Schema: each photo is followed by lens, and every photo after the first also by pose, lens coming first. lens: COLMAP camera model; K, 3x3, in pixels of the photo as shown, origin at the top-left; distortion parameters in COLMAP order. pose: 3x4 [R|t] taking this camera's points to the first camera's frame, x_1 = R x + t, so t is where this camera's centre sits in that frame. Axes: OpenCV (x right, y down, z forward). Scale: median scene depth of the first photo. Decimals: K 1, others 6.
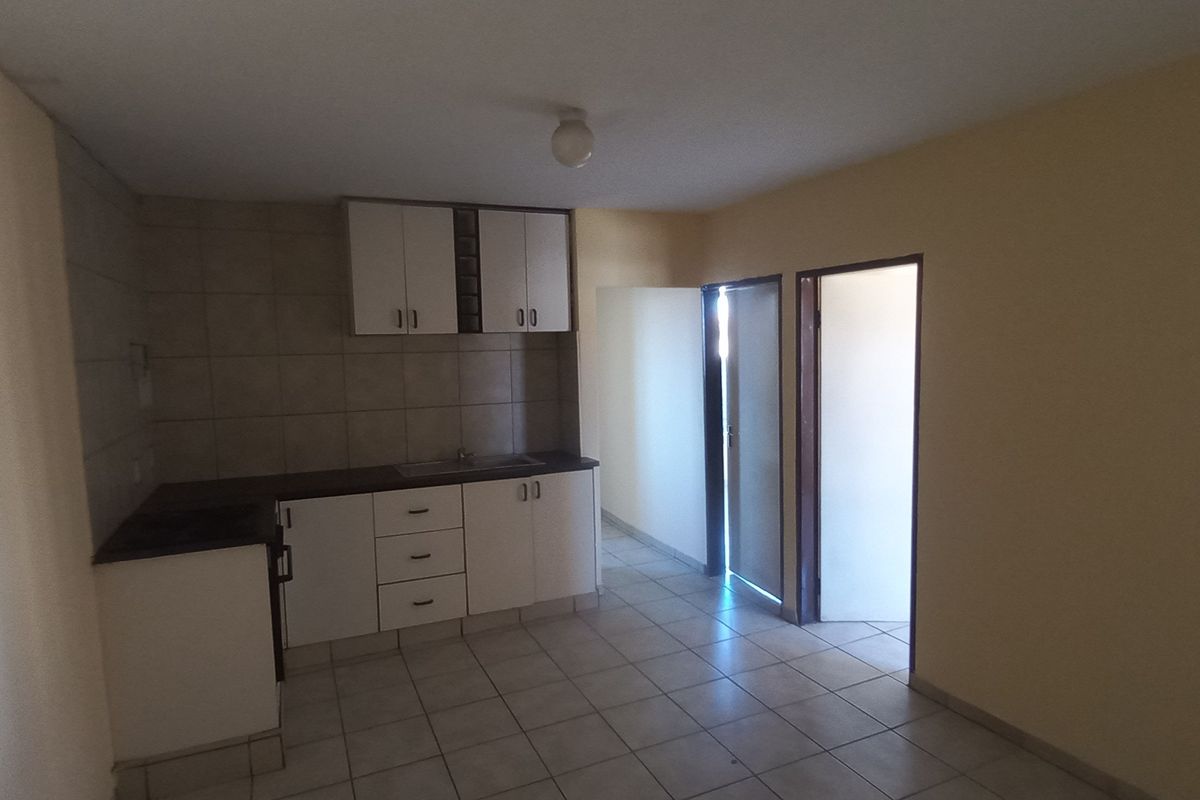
lens RADIAL K [[698.3, 0, 609.6], [0, 698.3, 400.4], [0, 0, 1]] dist [0.007972, 0.002059]
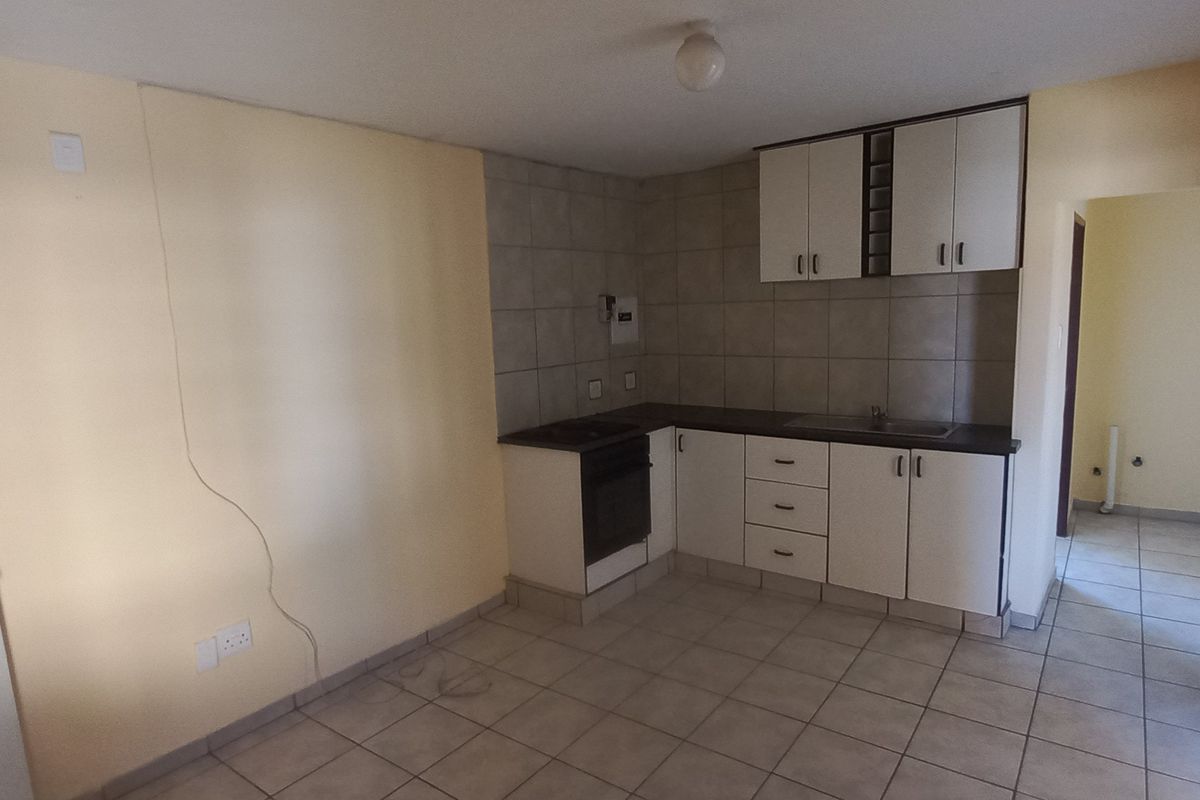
lens RADIAL K [[698.3, 0, 611.2], [0, 698.3, 401.6], [0, 0, 1]] dist [0.007972, 0.002059]
pose [[0.491677, 0.118975, -0.862611, 0.428036], [-0.050106, 0.992846, 0.108378, -0.019489], [0.869335, -0.010065, 0.494121, 0.286406]]
